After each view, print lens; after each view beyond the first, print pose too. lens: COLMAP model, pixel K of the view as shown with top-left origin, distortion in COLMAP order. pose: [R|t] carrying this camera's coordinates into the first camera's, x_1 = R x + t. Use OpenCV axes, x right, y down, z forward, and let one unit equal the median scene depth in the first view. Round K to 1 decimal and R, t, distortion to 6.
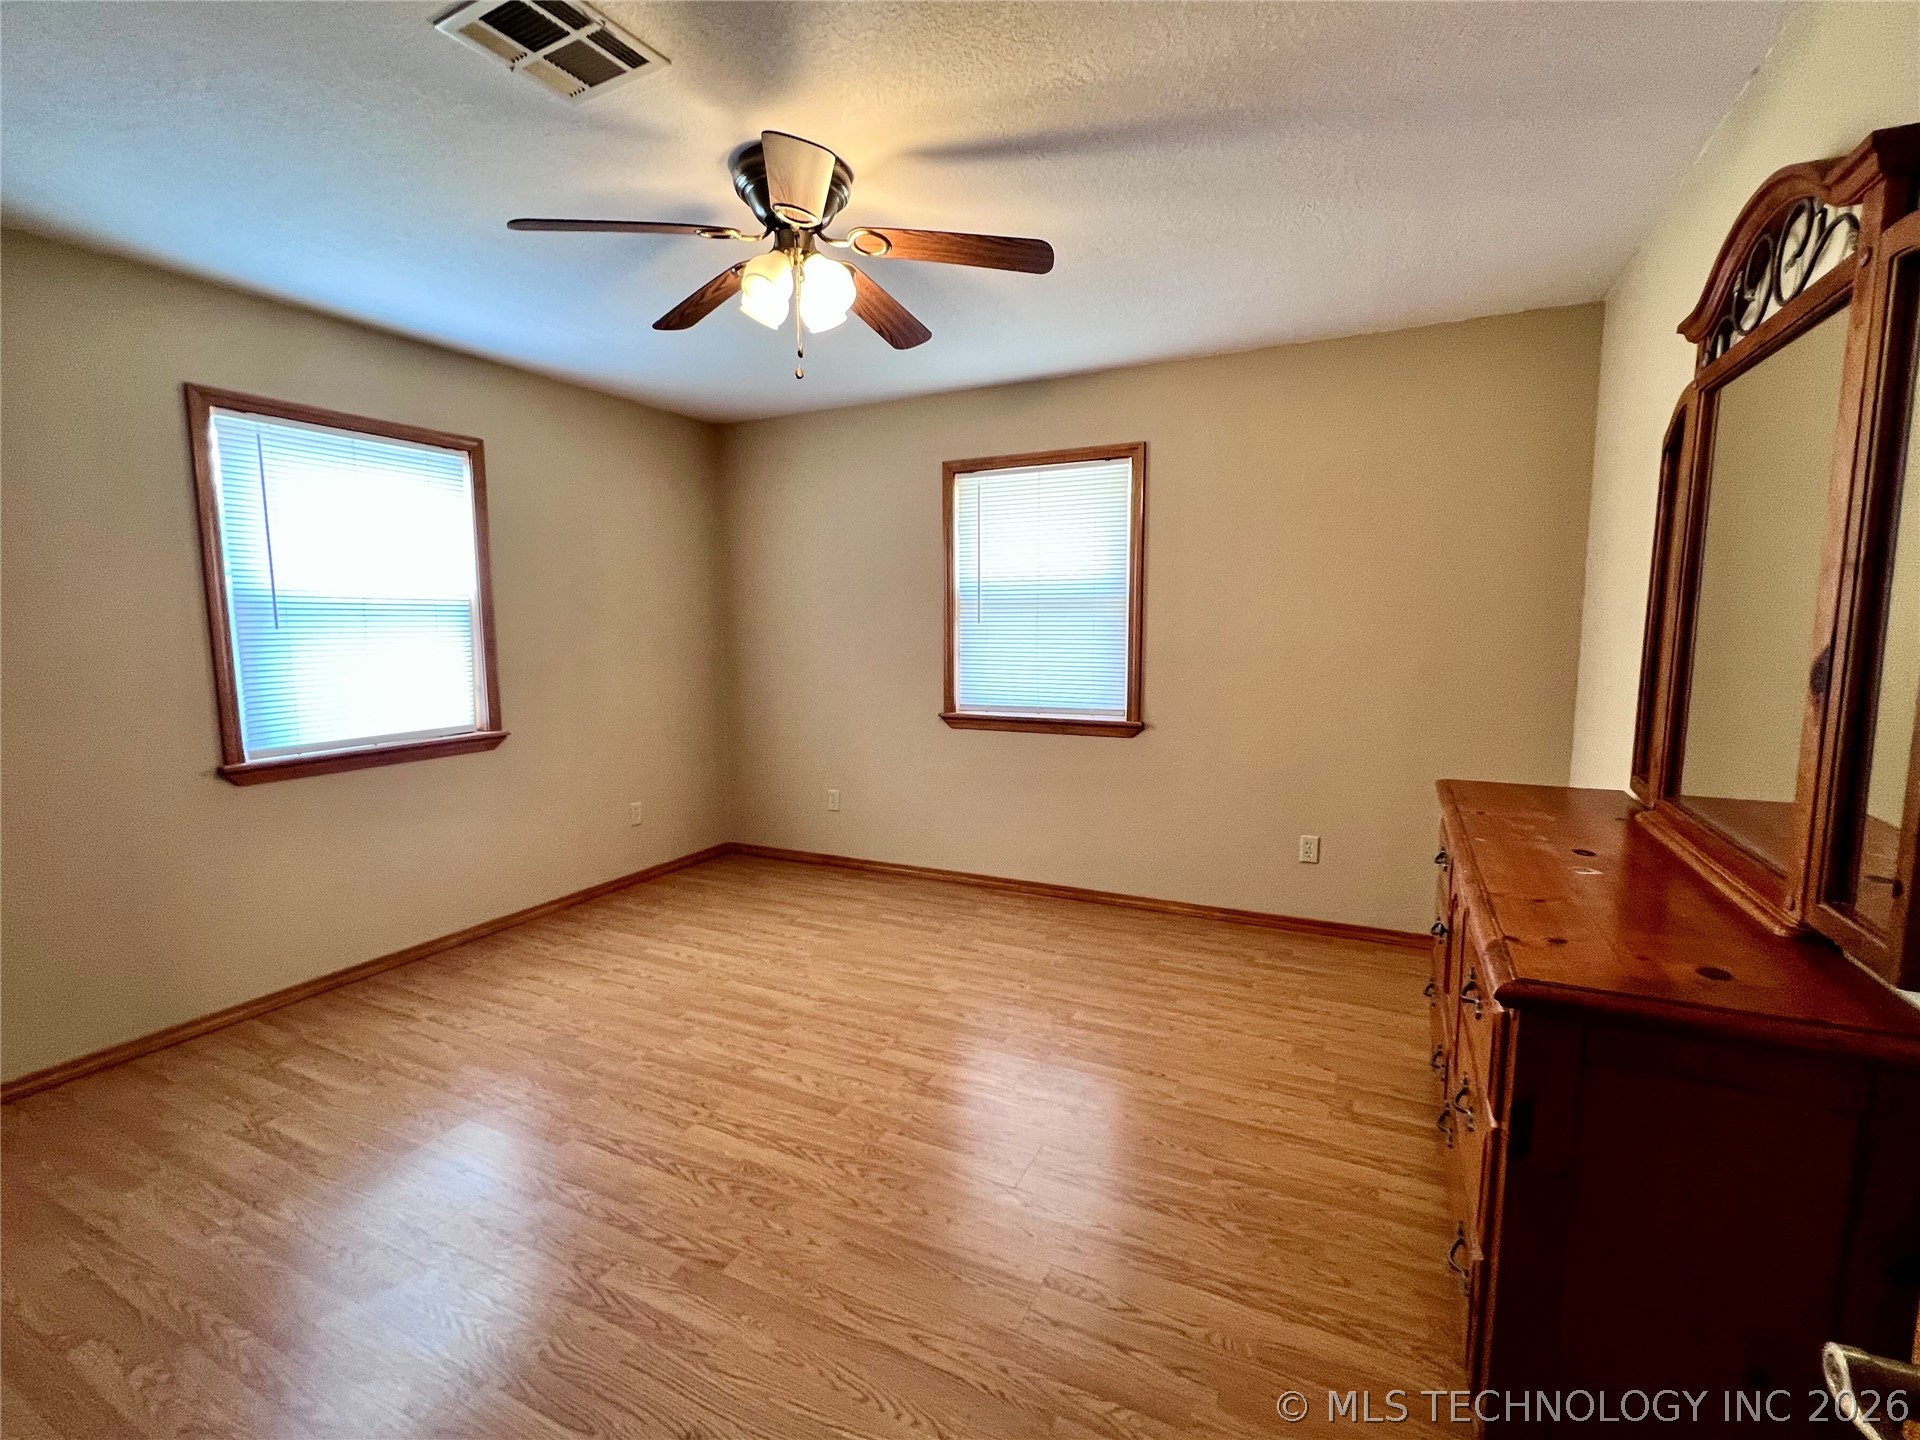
lens RADIAL K [[867.6, 0, 964.0], [0, 867.6, 717.4], [0, 0, 1]] dist [-0.004324, 0.000589]
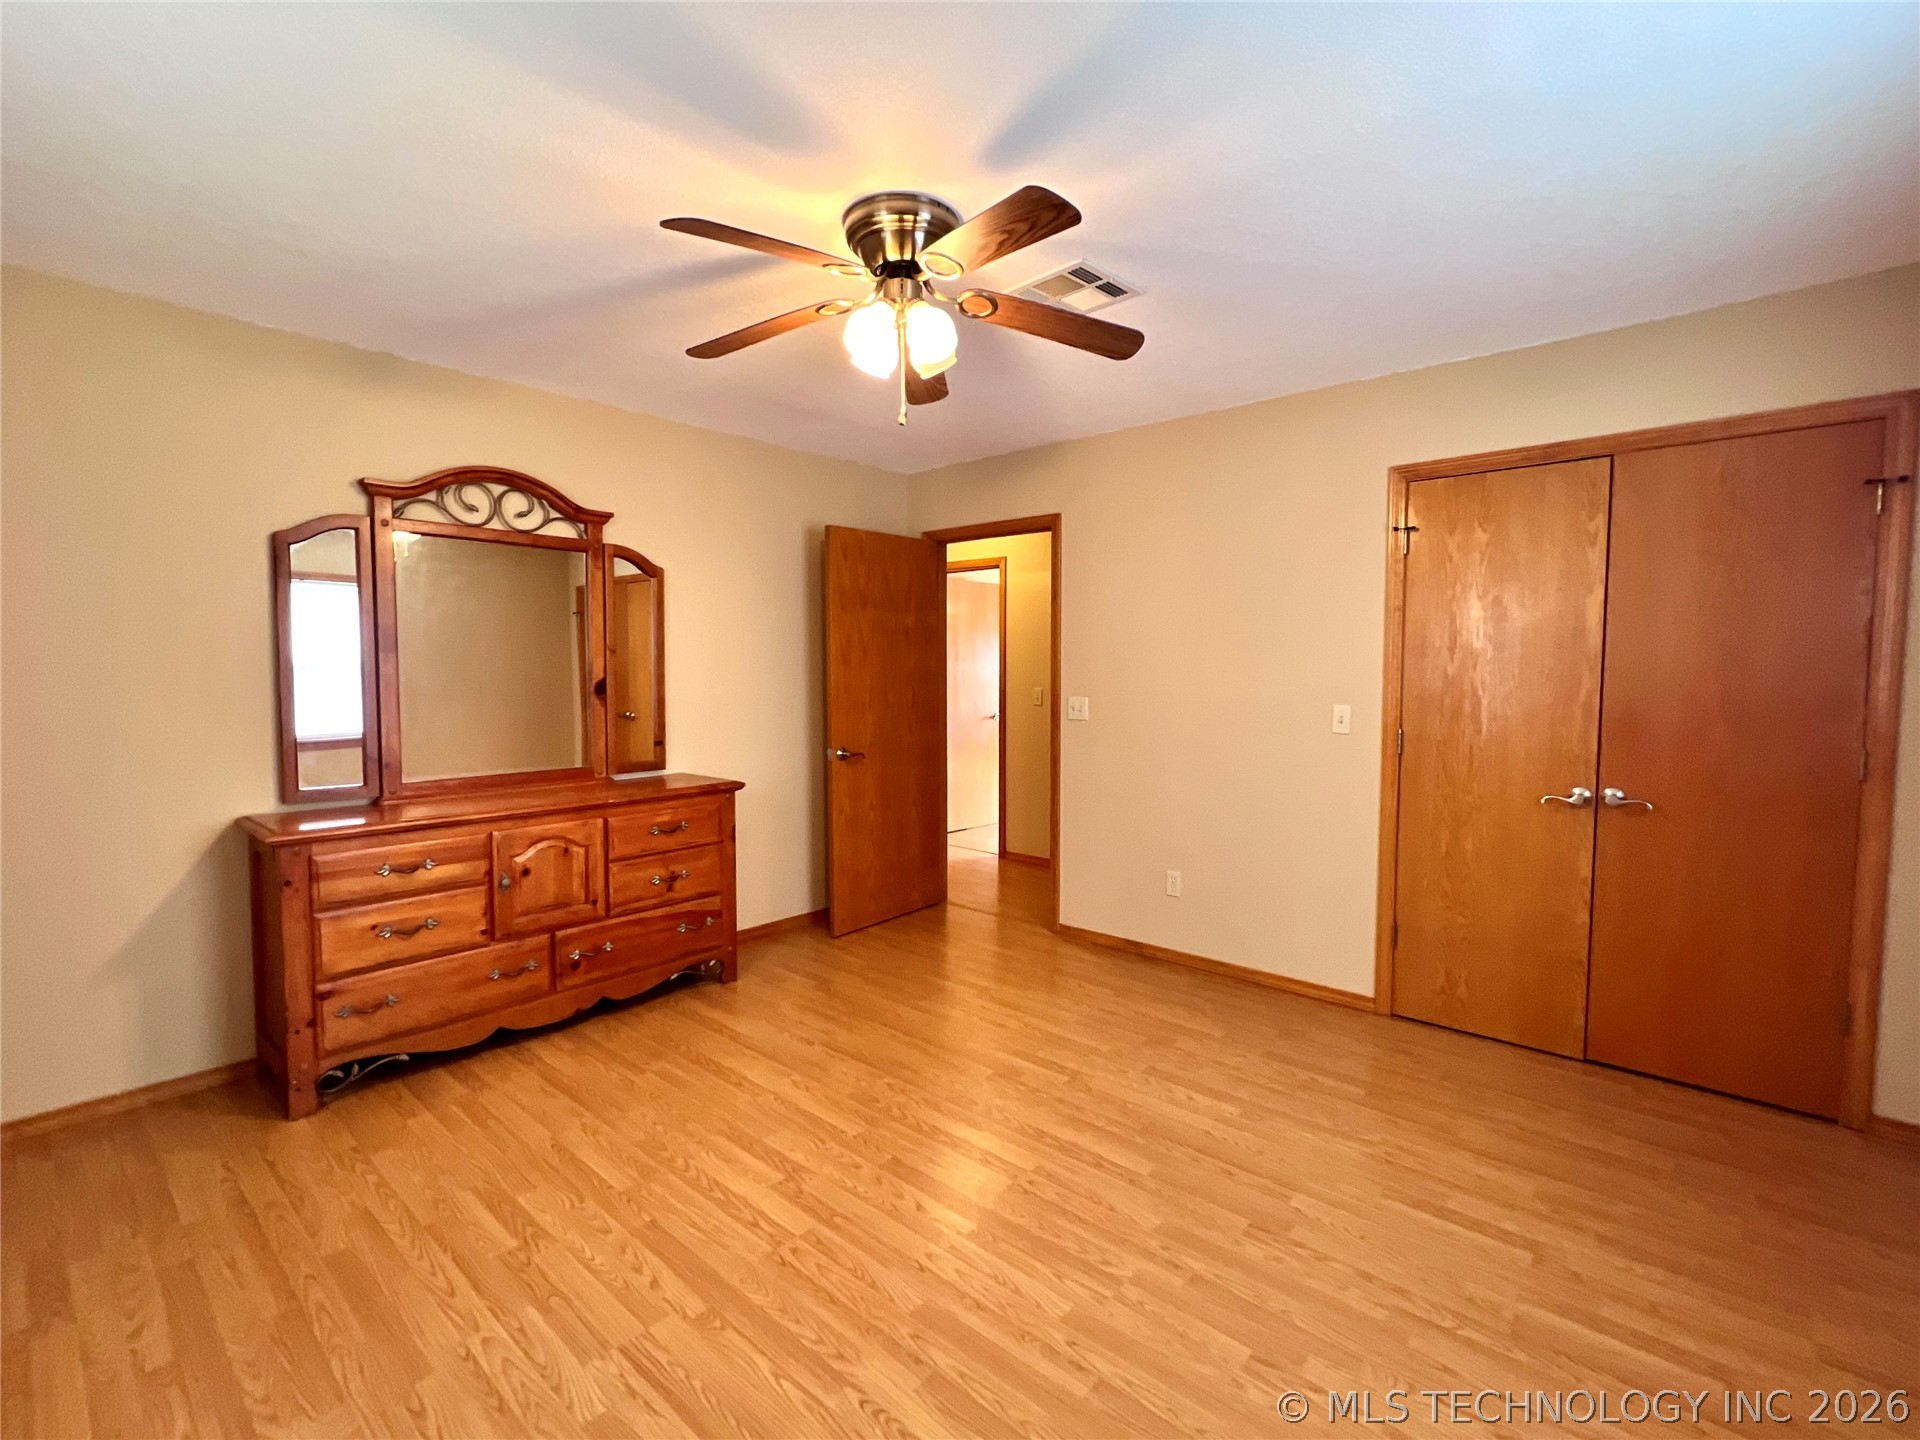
lens RADIAL K [[867.6, 0, 958.2], [0, 867.6, 719.6], [0, 0, 1]] dist [-0.004324, 0.000589]
pose [[-0.963729, -0.011425, 0.266637, -0.591212], [0.034757, 0.985202, 0.167839, -0.253643], [-0.264609, 0.171019, -0.949070, 2.261307]]
